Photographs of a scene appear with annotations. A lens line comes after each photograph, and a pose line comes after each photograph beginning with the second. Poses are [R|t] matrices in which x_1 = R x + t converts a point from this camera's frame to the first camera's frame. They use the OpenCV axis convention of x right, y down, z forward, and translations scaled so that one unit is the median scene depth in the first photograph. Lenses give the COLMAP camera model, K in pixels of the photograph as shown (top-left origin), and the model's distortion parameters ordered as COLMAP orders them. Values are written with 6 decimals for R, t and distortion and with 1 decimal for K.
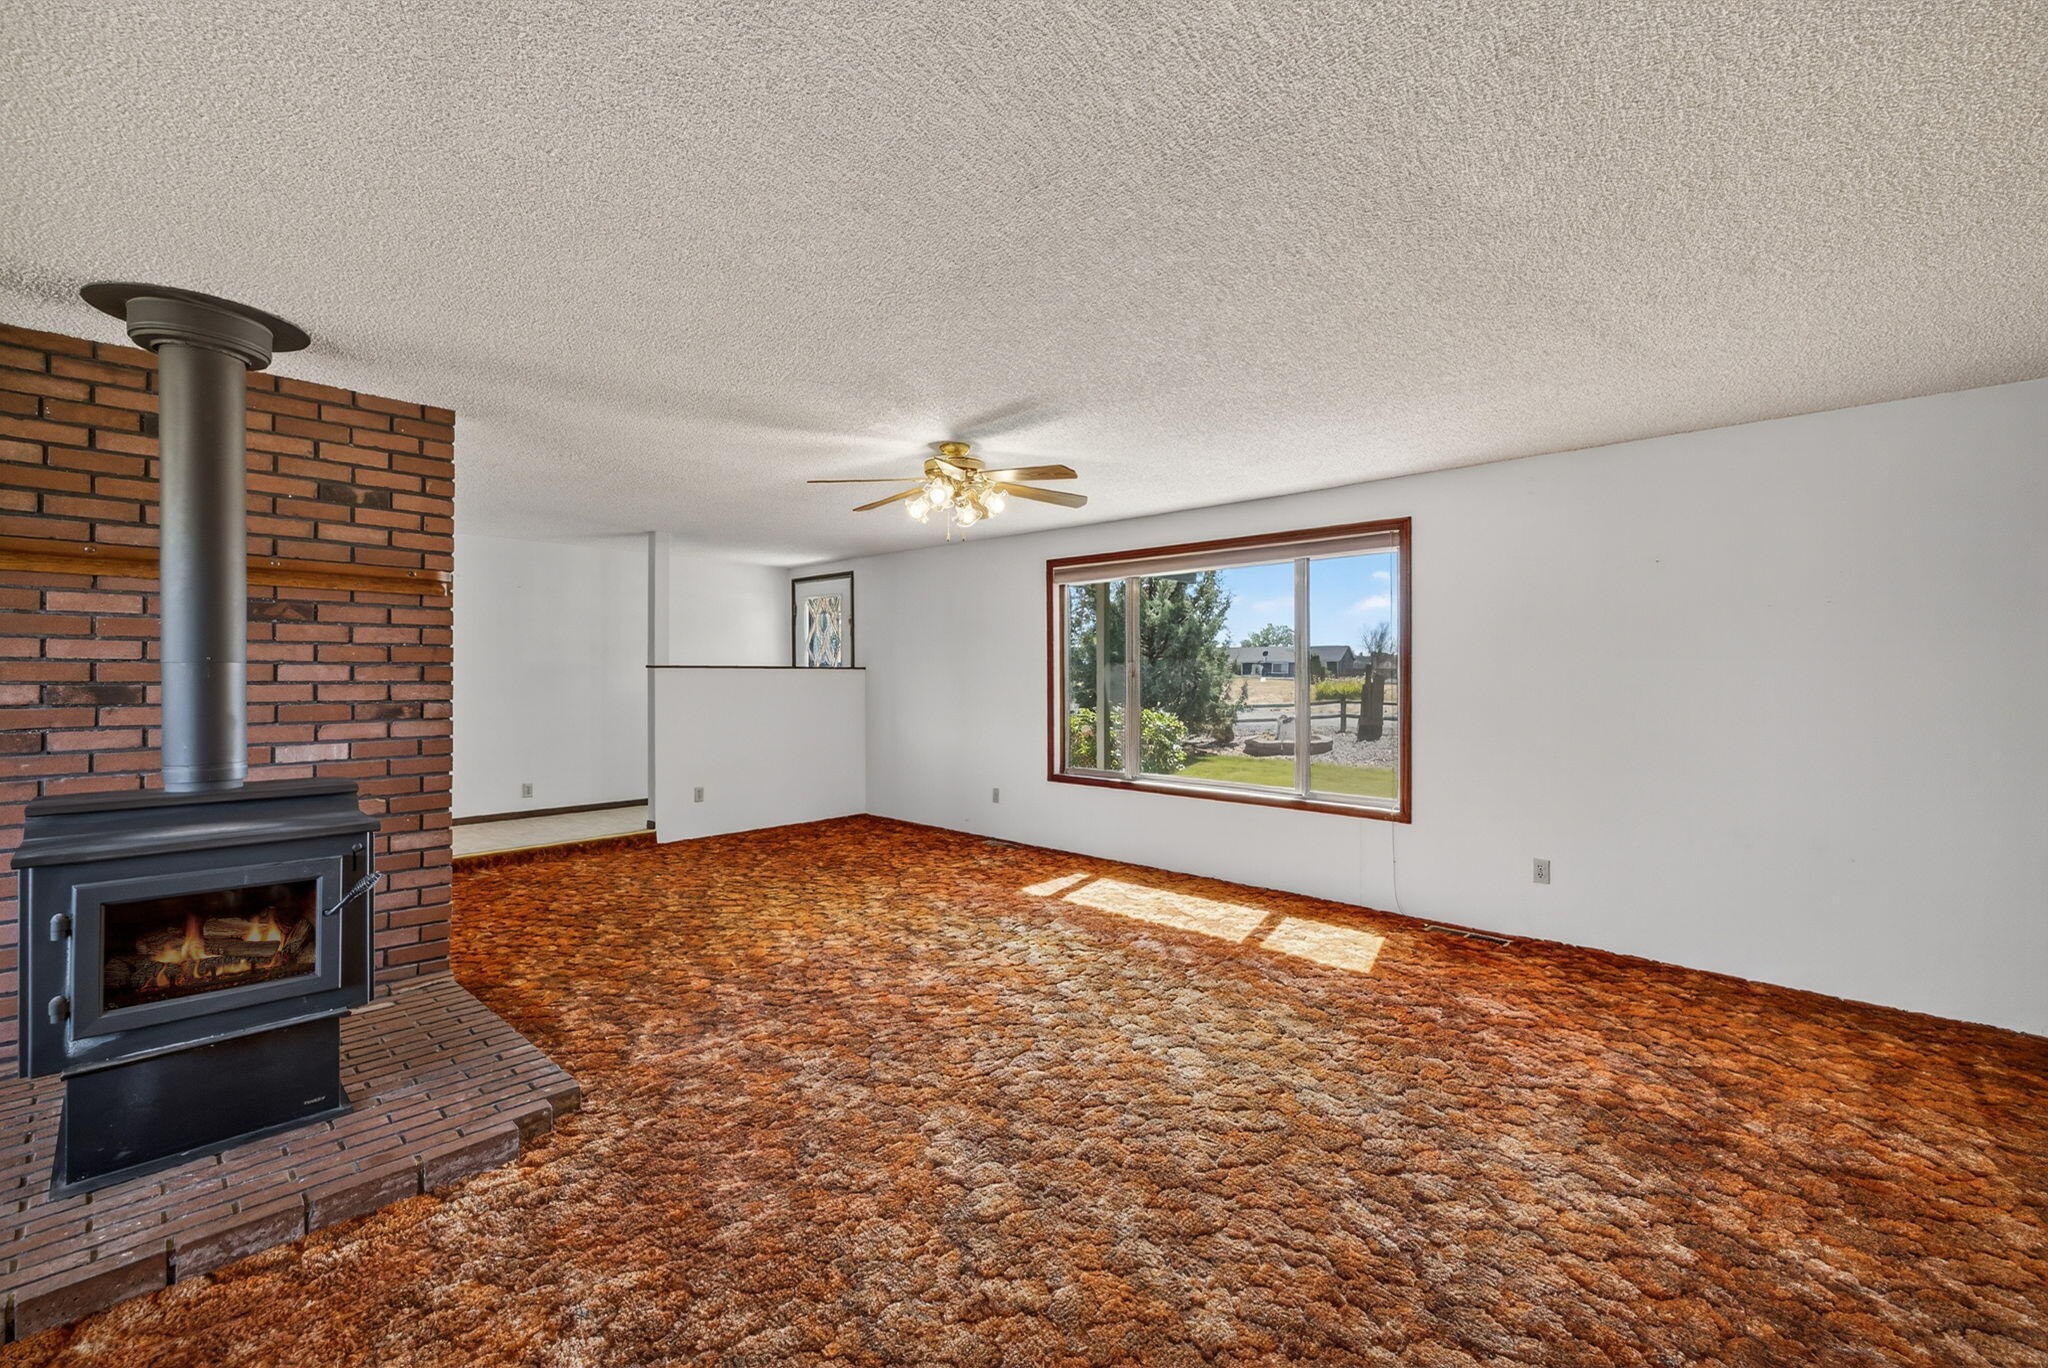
lens RADIAL K [[866.9, 0, 1016.3], [0, 866.9, 661.0], [0, 0, 1]] dist [0.027831, -0.014861]
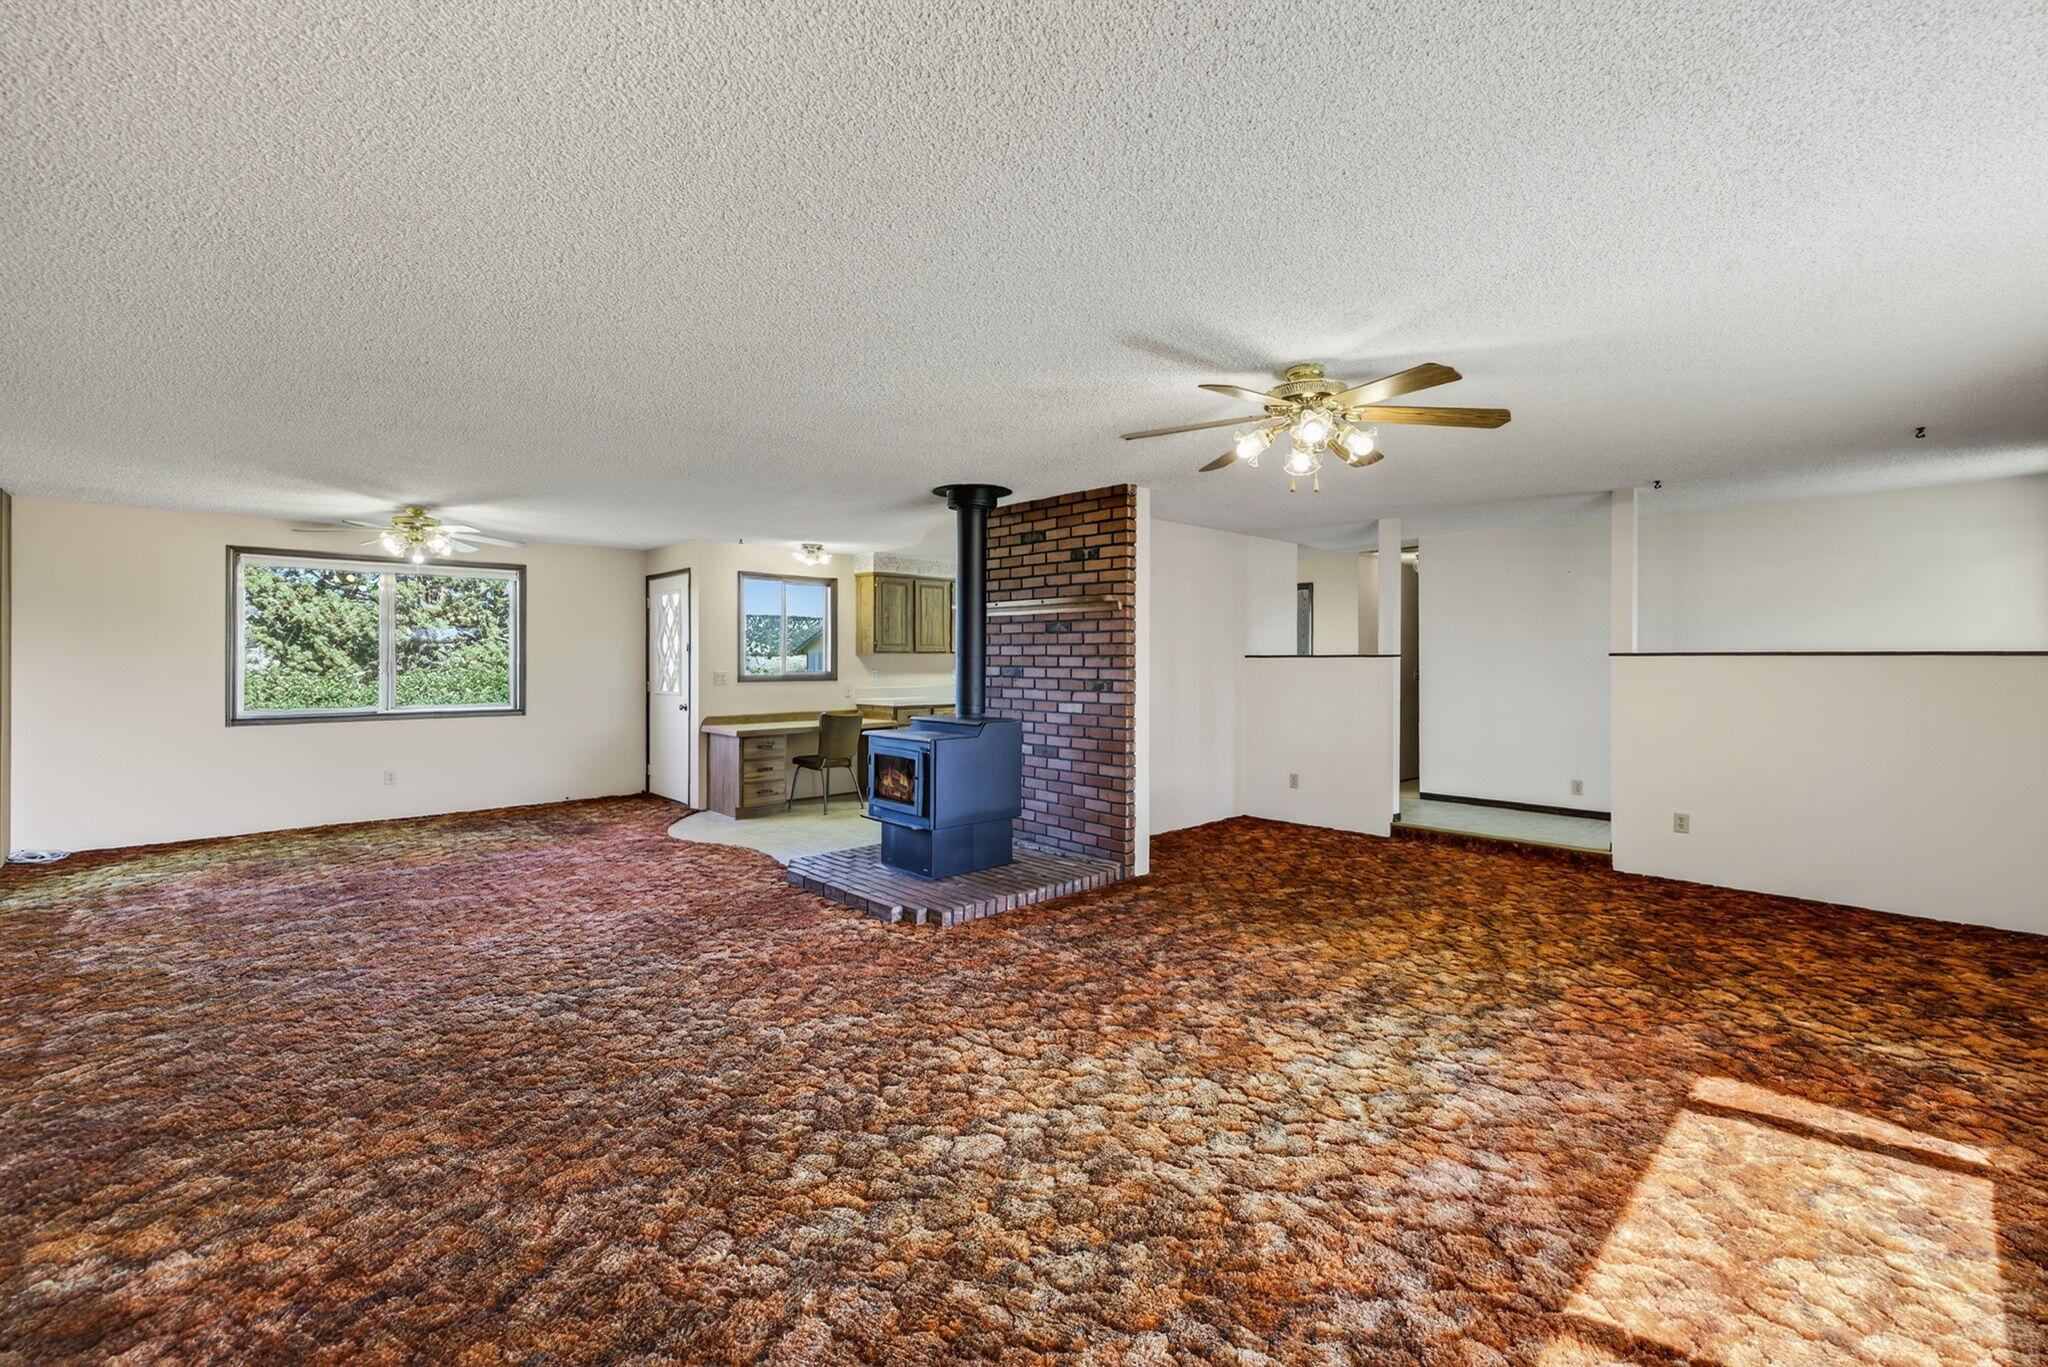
lens RADIAL K [[866.9, 0, 1016.3], [0, 866.9, 660.5], [0, 0, 1]] dist [0.027831, -0.014861]
pose [[-0.060884, -0.000506, -0.998145, 0.770061], [0.013568, 0.999907, -0.001334, 0.009913], [0.998053, -0.013624, -0.060871, 0.849143]]
